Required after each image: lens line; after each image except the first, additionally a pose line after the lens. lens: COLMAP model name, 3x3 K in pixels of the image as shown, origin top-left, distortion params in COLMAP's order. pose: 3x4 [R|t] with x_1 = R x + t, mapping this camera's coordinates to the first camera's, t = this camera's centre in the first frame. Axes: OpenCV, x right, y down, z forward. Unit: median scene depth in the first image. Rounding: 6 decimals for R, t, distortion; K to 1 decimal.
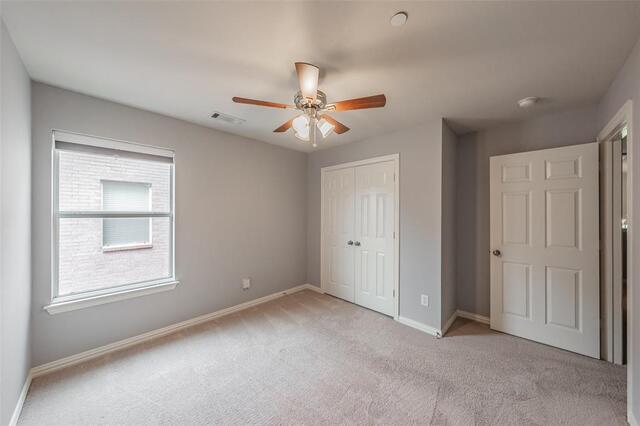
lens RADIAL K [[227.5, 0, 322.2], [0, 227.5, 212.2], [0, 0, 1]] dist [0.003064, 0.000055]
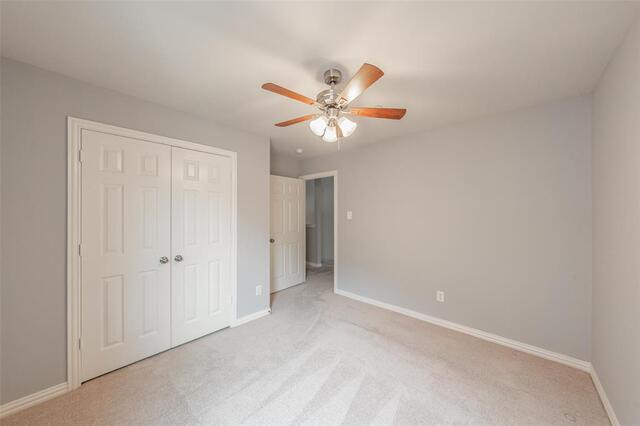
lens RADIAL K [[227.5, 0, 320.6], [0, 227.5, 210.8], [0, 0, 1]] dist [0.003064, 0.000055]
pose [[-0.044781, 0.005903, 0.998979, -0.659014], [0.001721, 0.999982, -0.005832, -0.003632], [-0.998995, 0.001458, -0.044790, 0.691881]]
